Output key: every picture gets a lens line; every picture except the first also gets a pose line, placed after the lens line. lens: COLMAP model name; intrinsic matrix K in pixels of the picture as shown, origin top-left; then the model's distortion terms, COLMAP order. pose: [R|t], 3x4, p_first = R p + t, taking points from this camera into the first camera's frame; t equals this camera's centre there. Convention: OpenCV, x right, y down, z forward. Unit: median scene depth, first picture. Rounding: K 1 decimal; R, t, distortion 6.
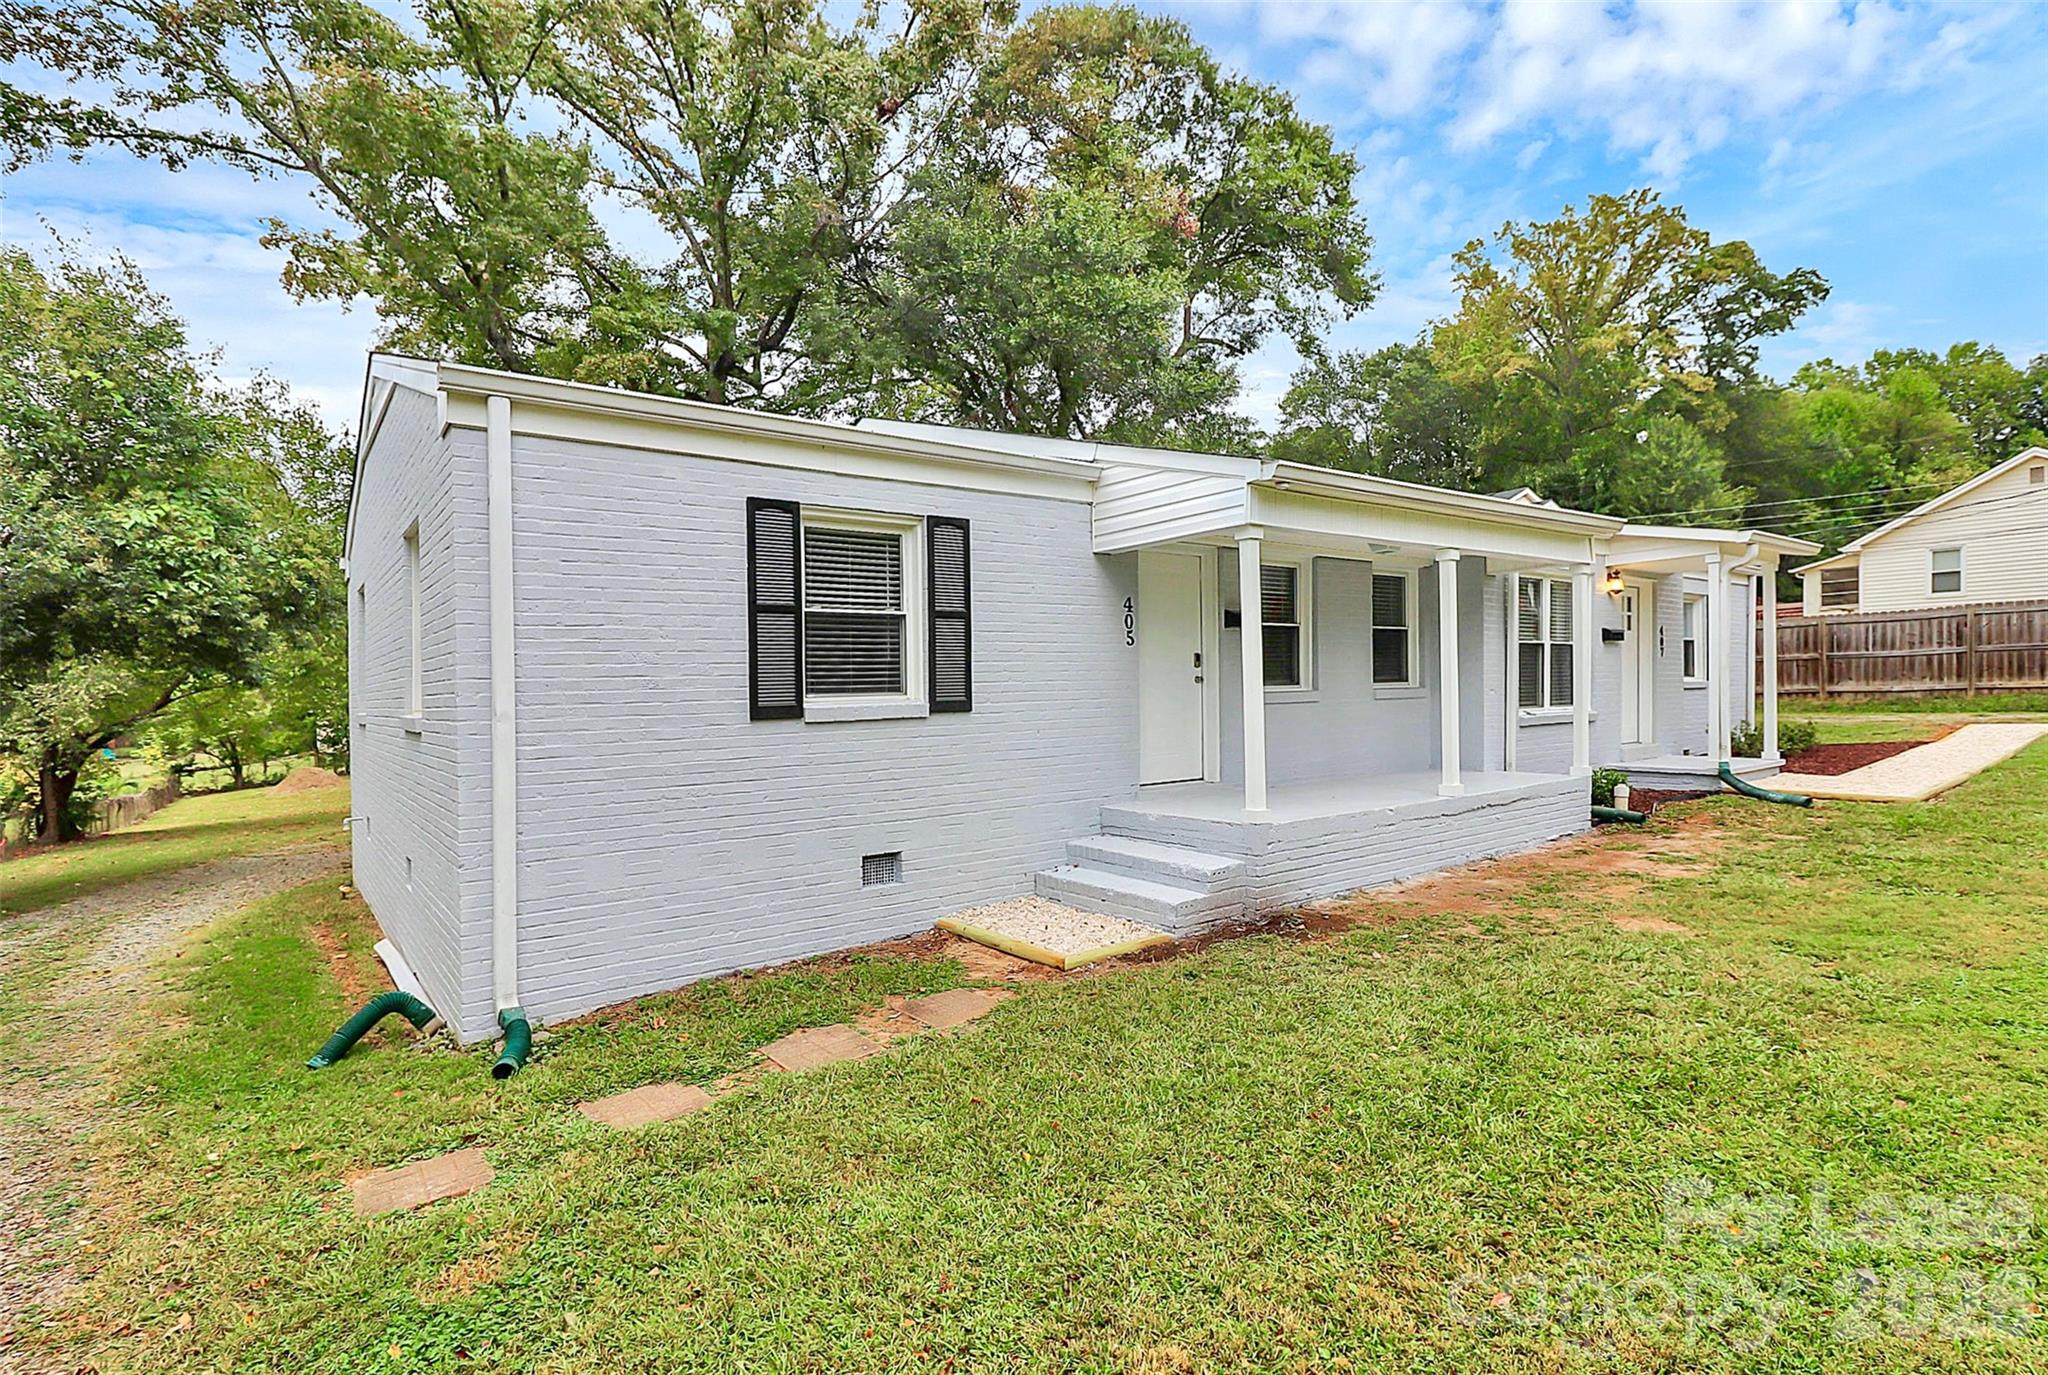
lens RADIAL K [[980.4, 0, 1022.5], [0, 980.4, 682.0], [0, 0, 1]] dist [-0.003031, -0.006161]
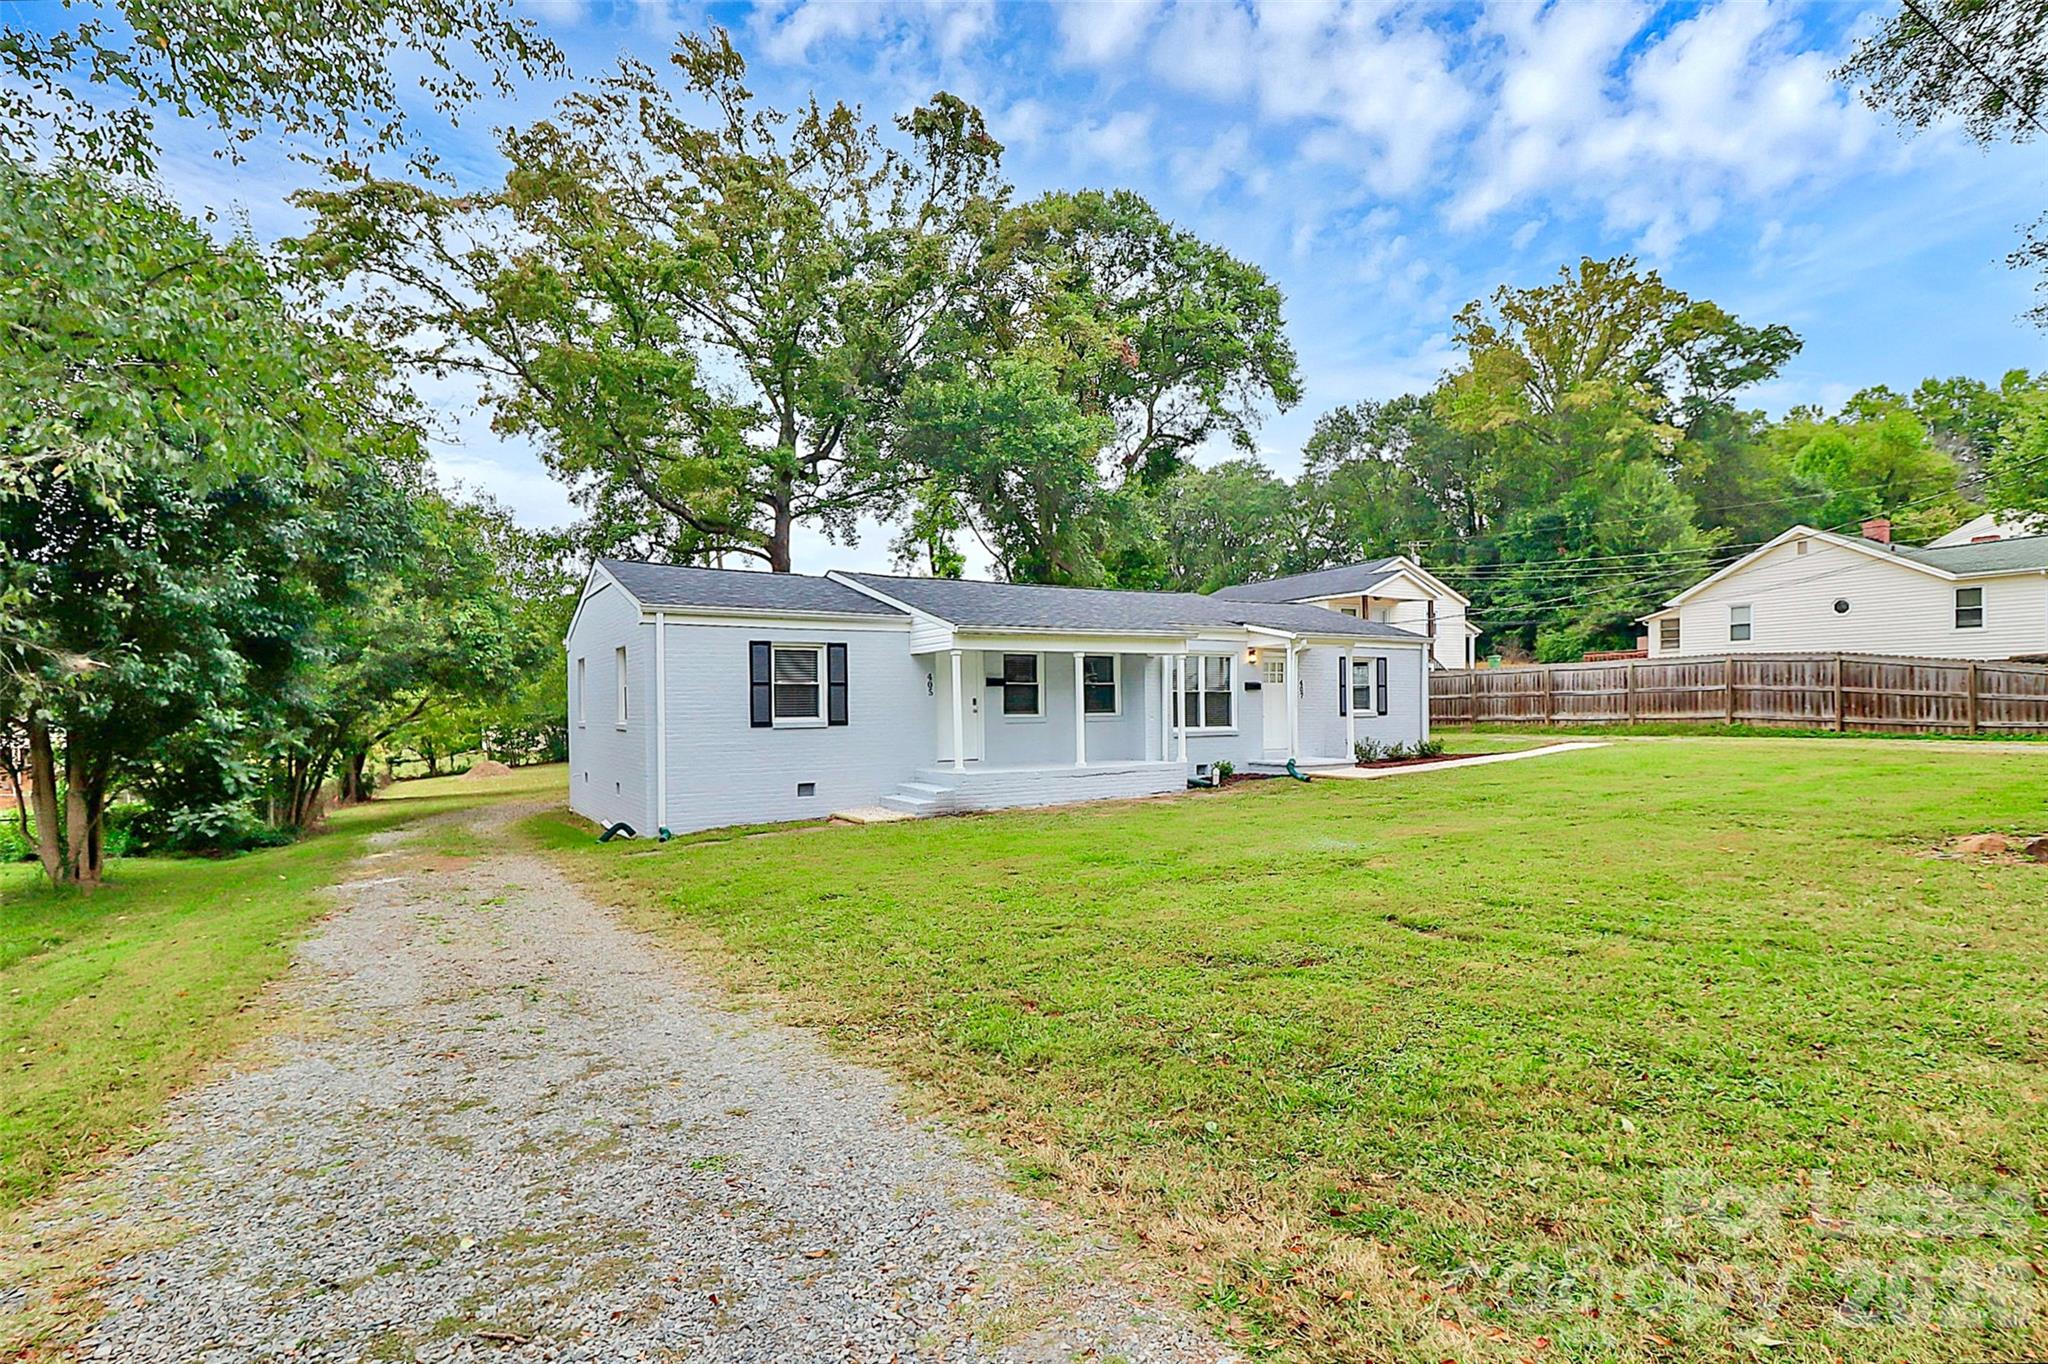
lens RADIAL K [[980.4, 0, 1015.8], [0, 980.4, 701.1], [0, 0, 1]] dist [-0.003031, -0.006161]
pose [[0.994939, 0.011182, -0.099859, 0.126137], [-0.010602, 0.999924, 0.006335, -0.010110], [0.099922, -0.005245, 0.994981, -0.279742]]
